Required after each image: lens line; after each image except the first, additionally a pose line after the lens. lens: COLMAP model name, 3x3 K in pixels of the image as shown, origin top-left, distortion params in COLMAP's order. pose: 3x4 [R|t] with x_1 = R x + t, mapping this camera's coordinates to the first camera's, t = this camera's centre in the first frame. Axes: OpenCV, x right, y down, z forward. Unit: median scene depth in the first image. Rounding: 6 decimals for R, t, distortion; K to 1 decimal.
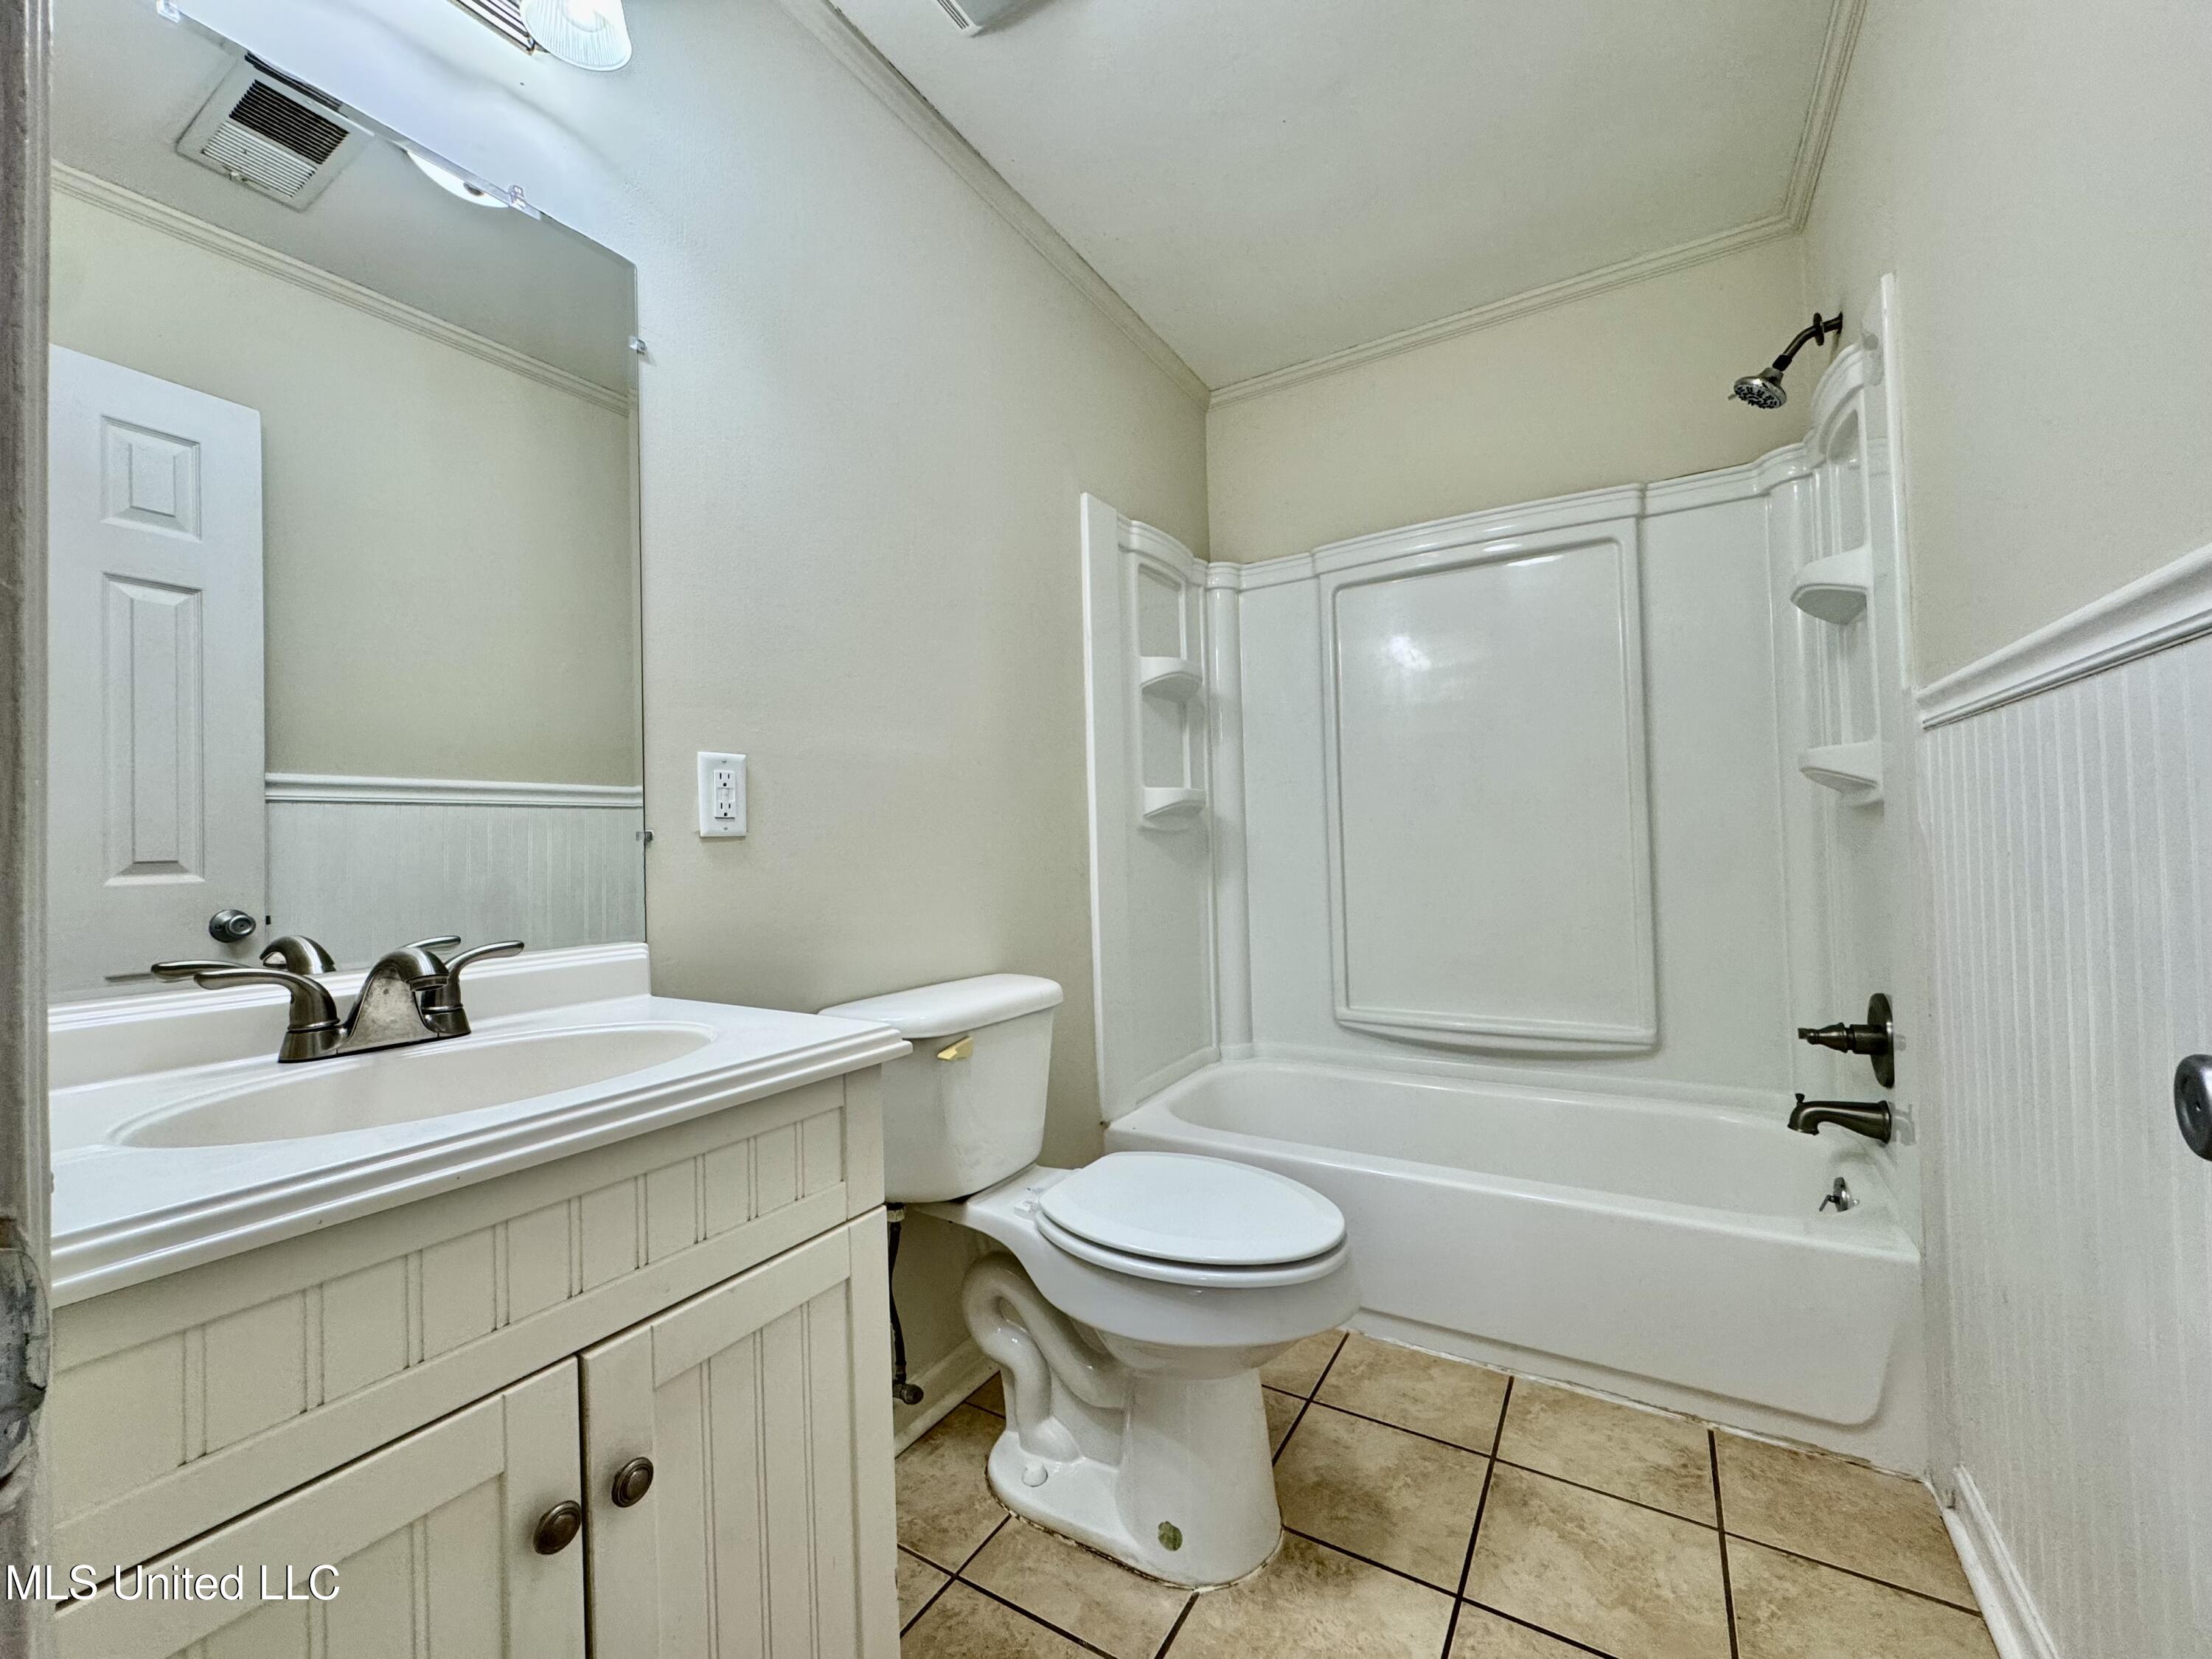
lens RADIAL K [[880.1, 0, 1108.5], [0, 880.1, 823.8], [0, 0, 1]] dist [-0.003140, 0.000771]
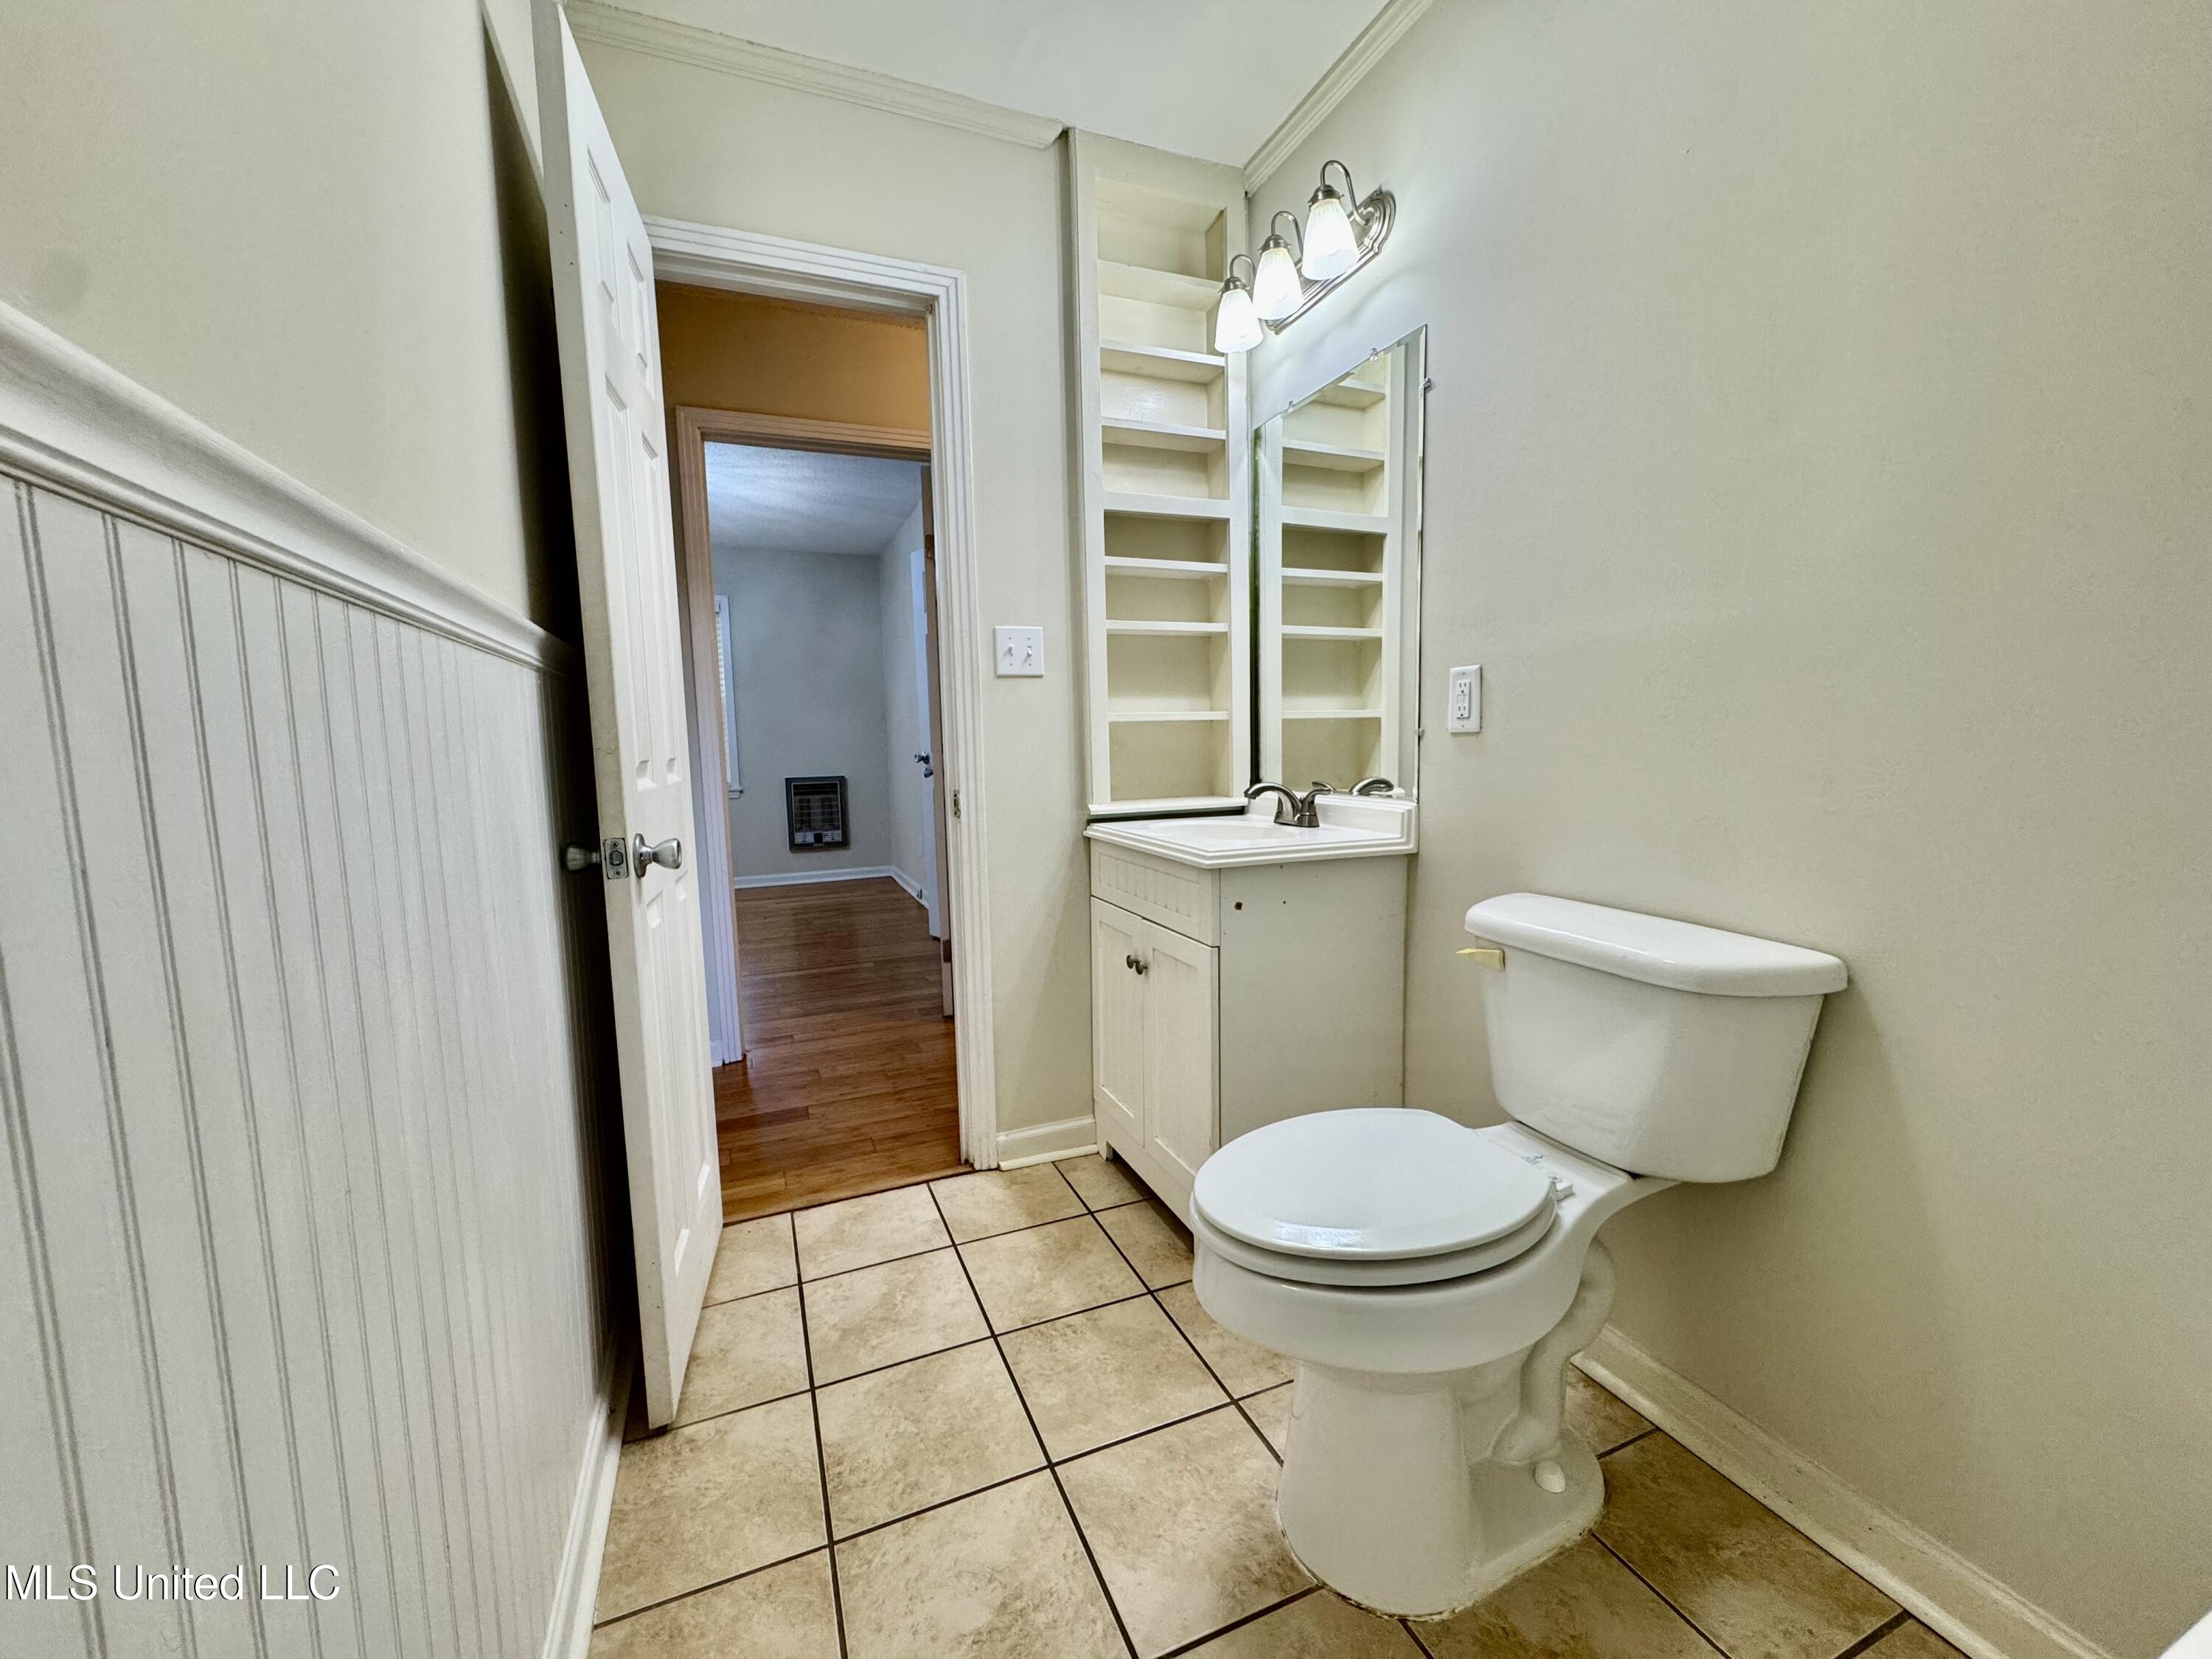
lens RADIAL K [[880.1, 0, 1101.6], [0, 880.1, 829.9], [0, 0, 1]] dist [-0.003140, 0.000771]
pose [[-0.586732, 0.122139, -0.800517, 0.938393], [0.050831, 0.992165, 0.114124, -0.017695], [0.808184, 0.026269, -0.588344, 1.357975]]
